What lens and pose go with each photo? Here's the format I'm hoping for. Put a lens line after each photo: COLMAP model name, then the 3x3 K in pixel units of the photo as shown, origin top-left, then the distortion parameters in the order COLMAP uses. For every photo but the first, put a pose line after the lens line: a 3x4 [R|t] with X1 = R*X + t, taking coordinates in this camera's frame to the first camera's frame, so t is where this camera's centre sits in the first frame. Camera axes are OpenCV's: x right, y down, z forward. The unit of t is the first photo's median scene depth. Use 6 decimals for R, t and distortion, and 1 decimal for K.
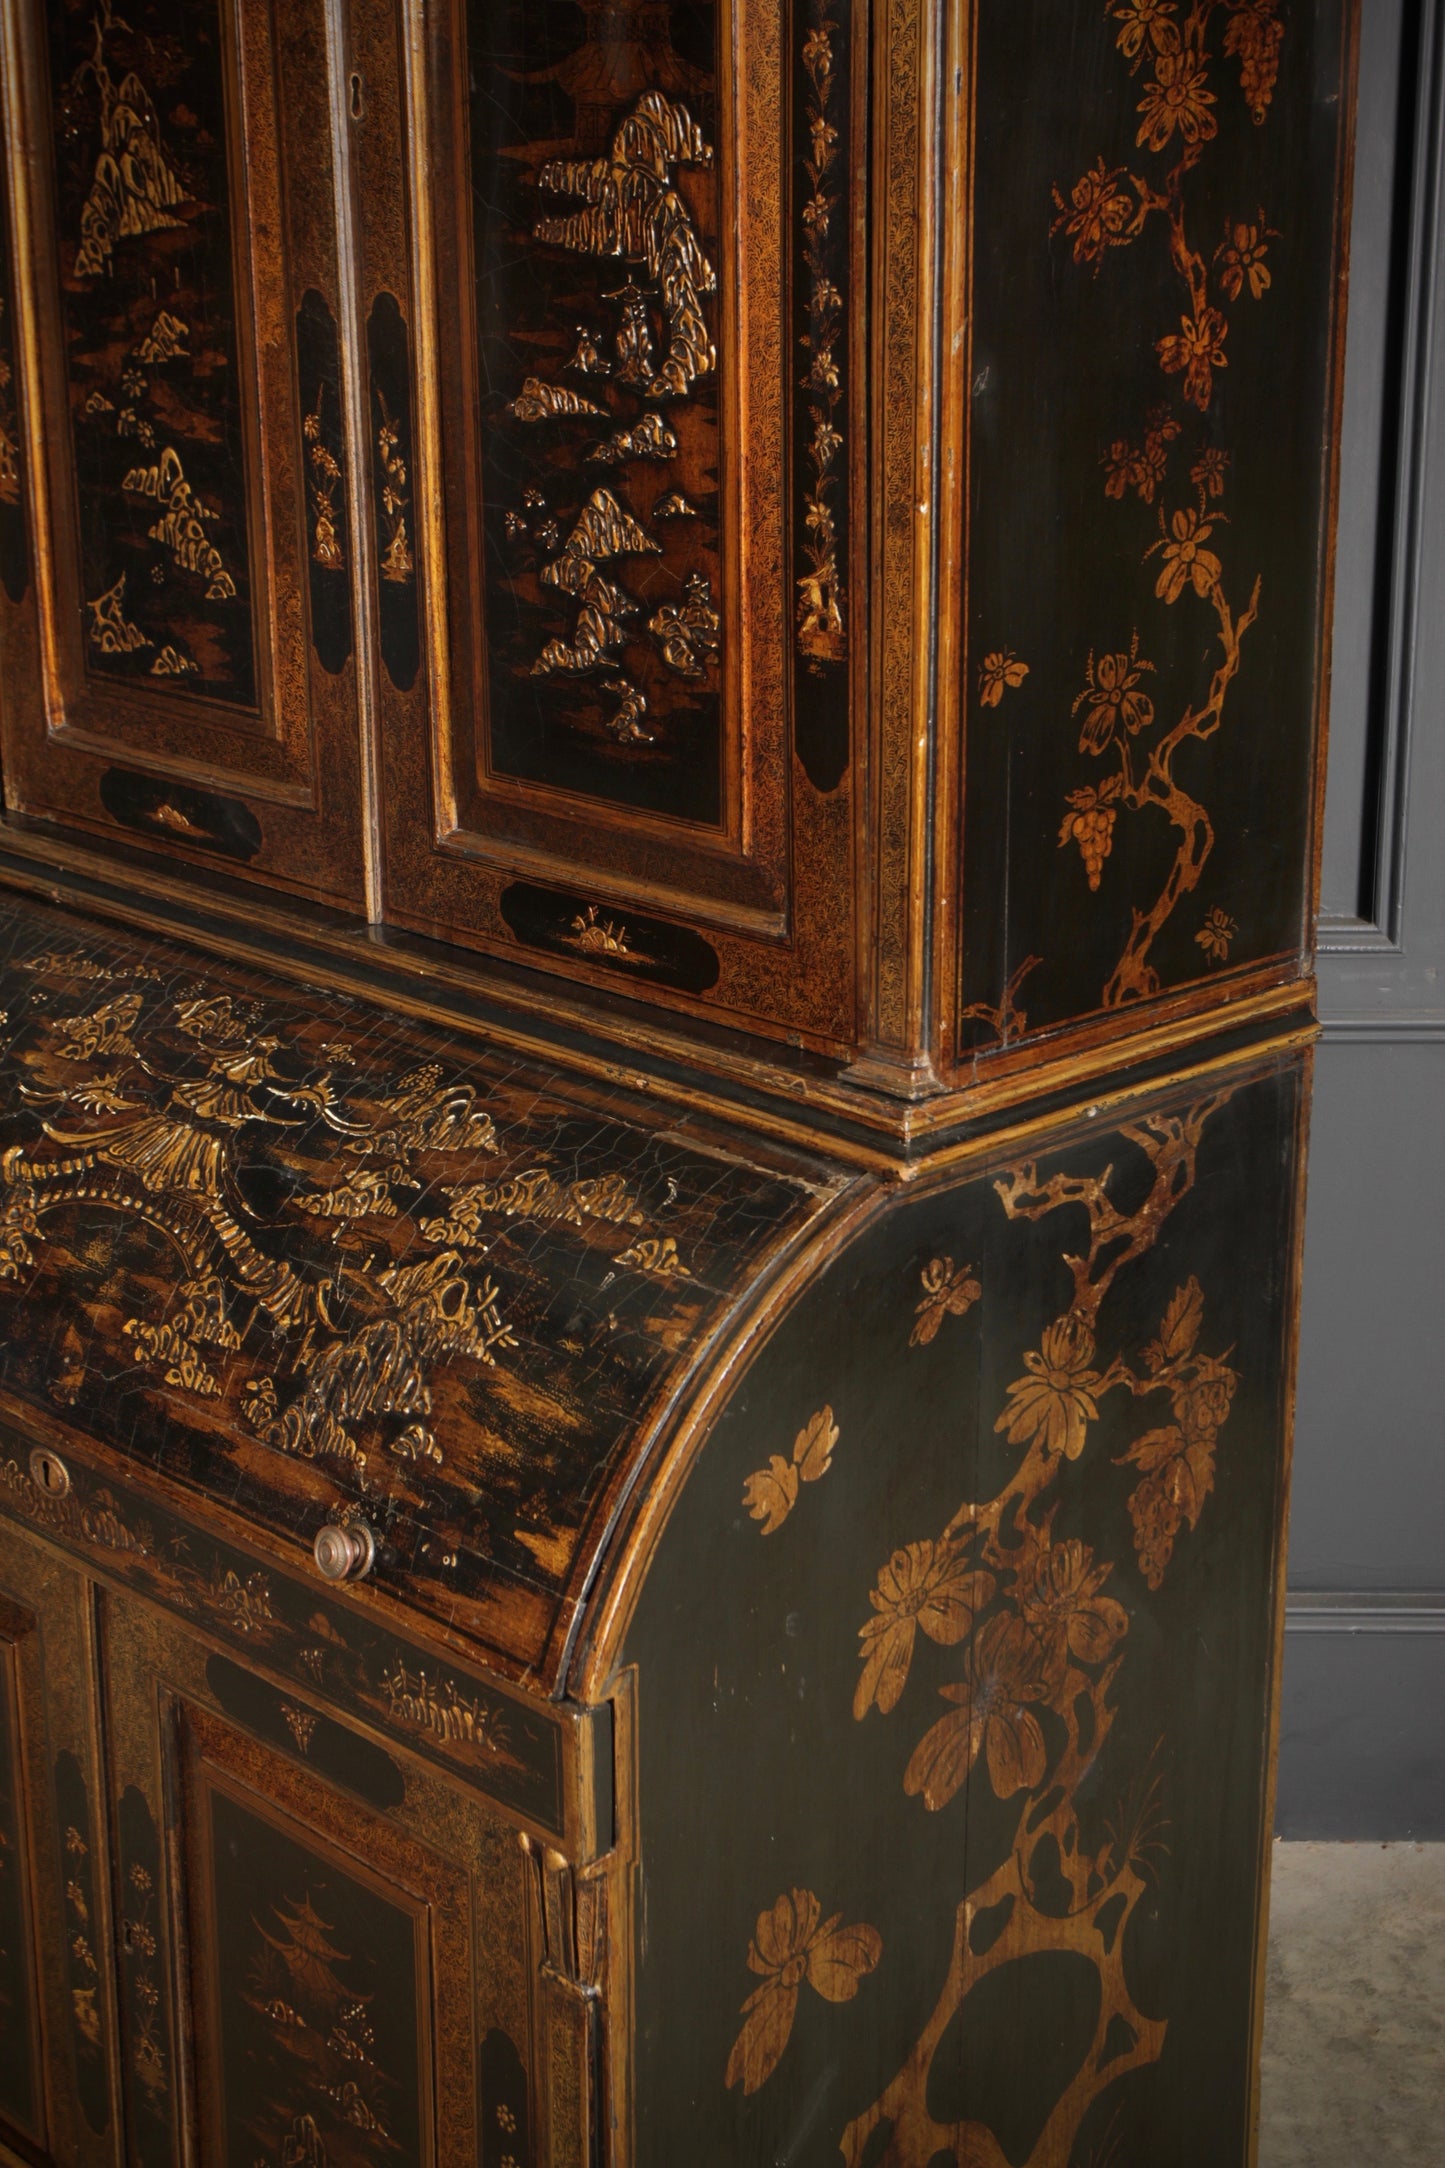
lens RADIAL K [[3445.9, 0, 718.6], [0, 3445.9, 1067.4], [0, 0, 1]] dist [0.019059, 0.000000]
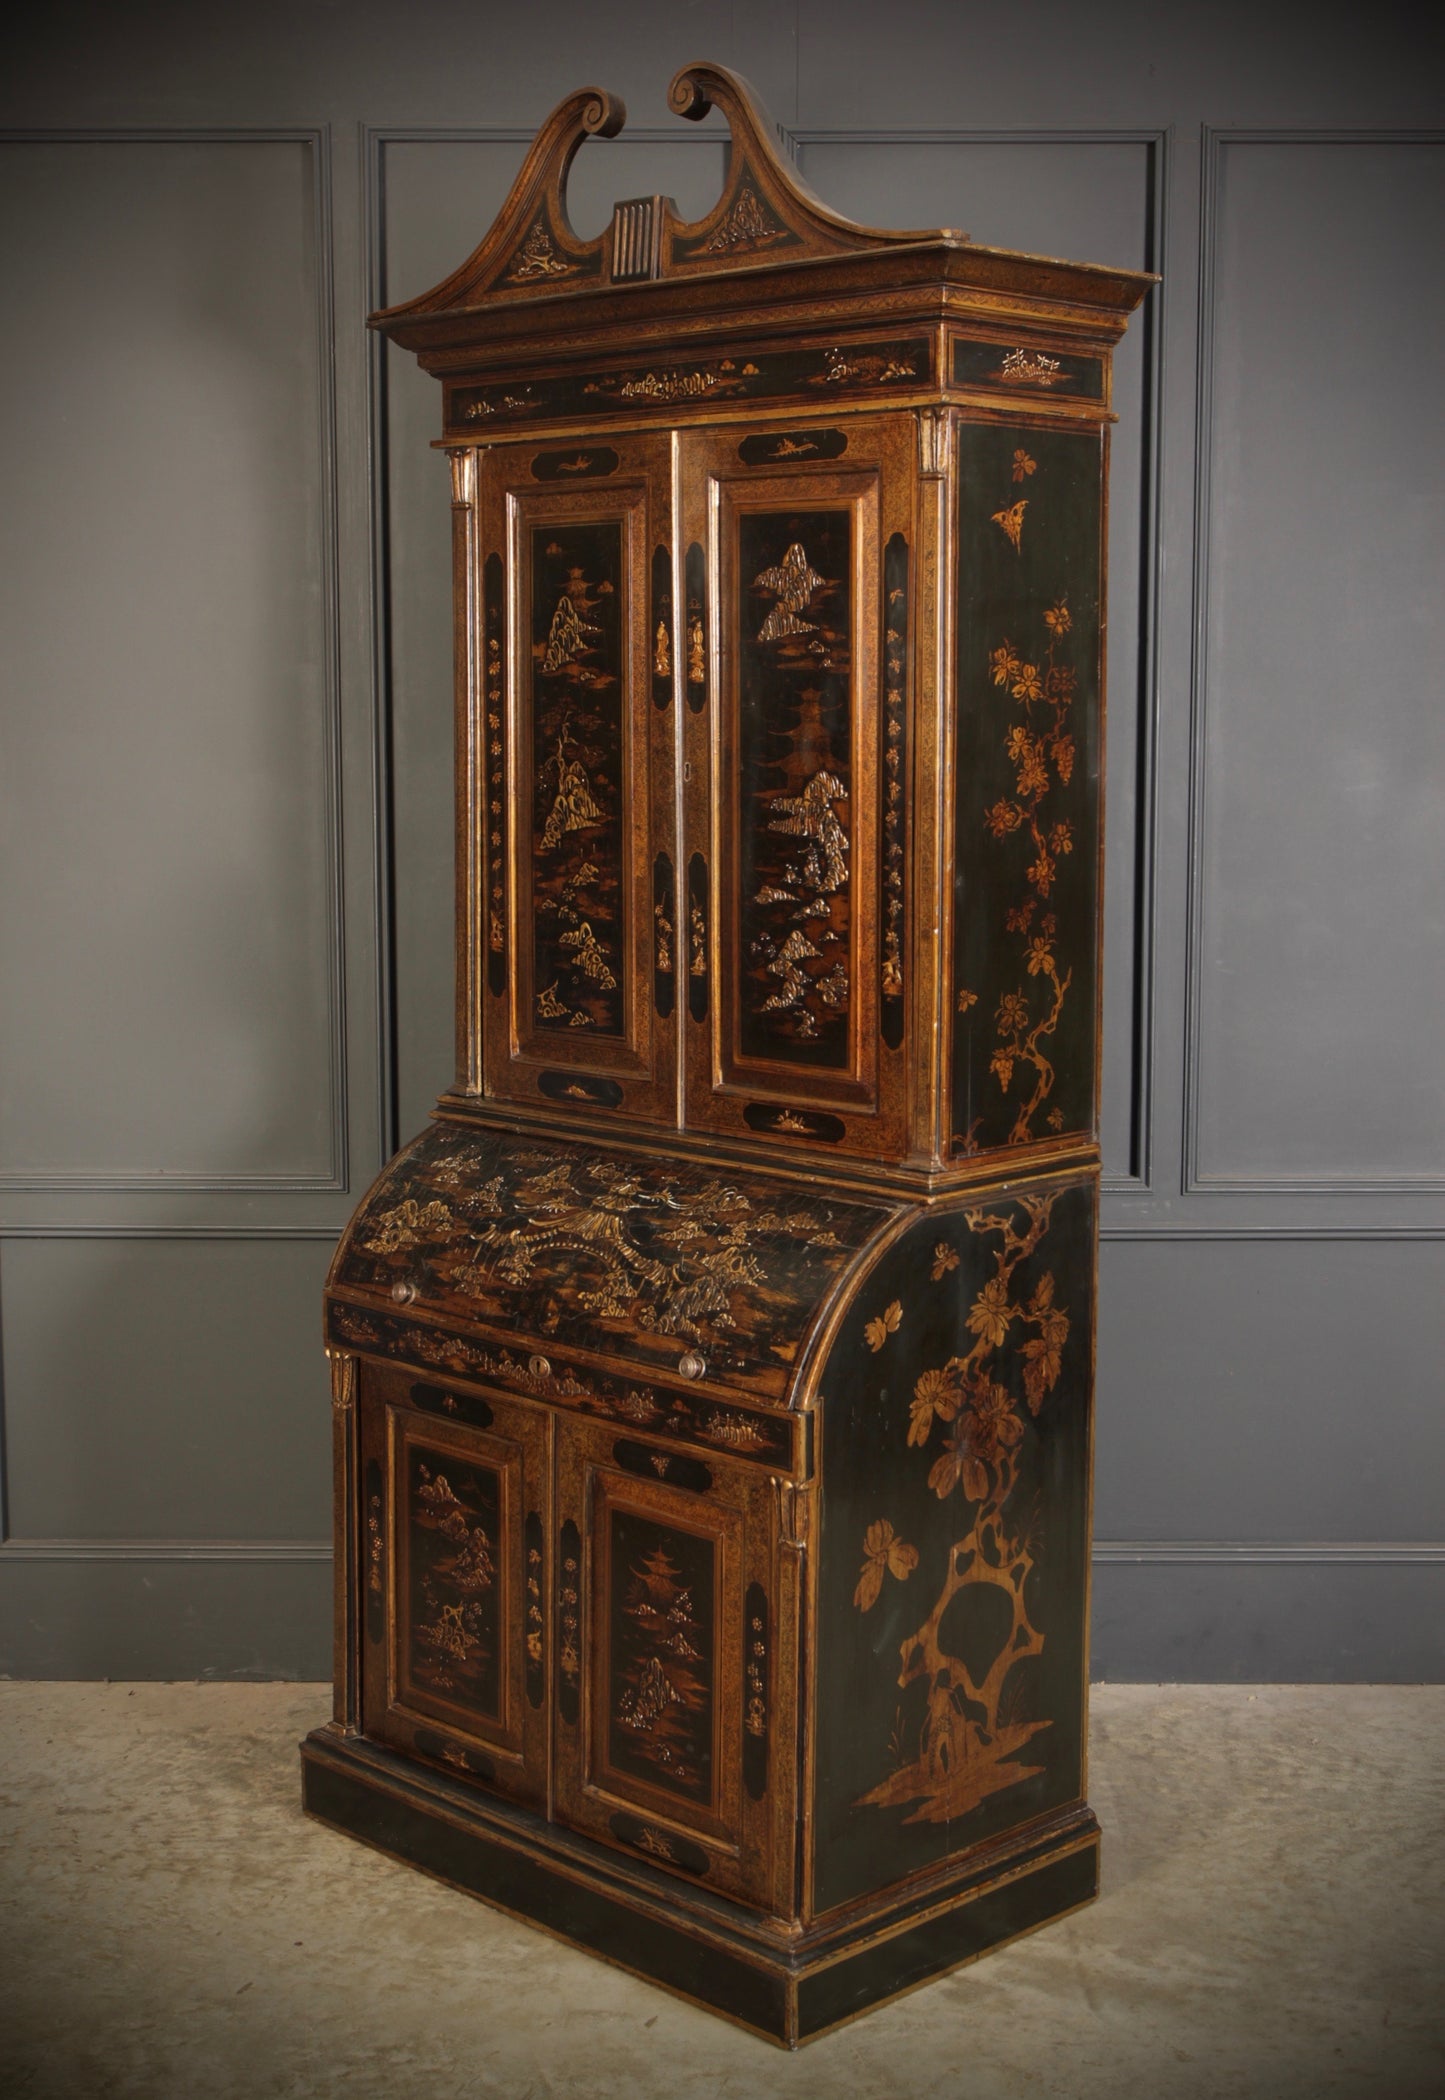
lens RADIAL K [[2857.6, 0, 715.5], [0, 2857.6, 1010.5], [0, 0, 1]] dist [-0.005466, 0.000000]
pose [[0.999781, 0.006094, 0.020019, -0.126721], [-0.002189, 0.981865, -0.189567, 0.257737], [-0.020811, 0.189482, 0.981664, -0.917468]]
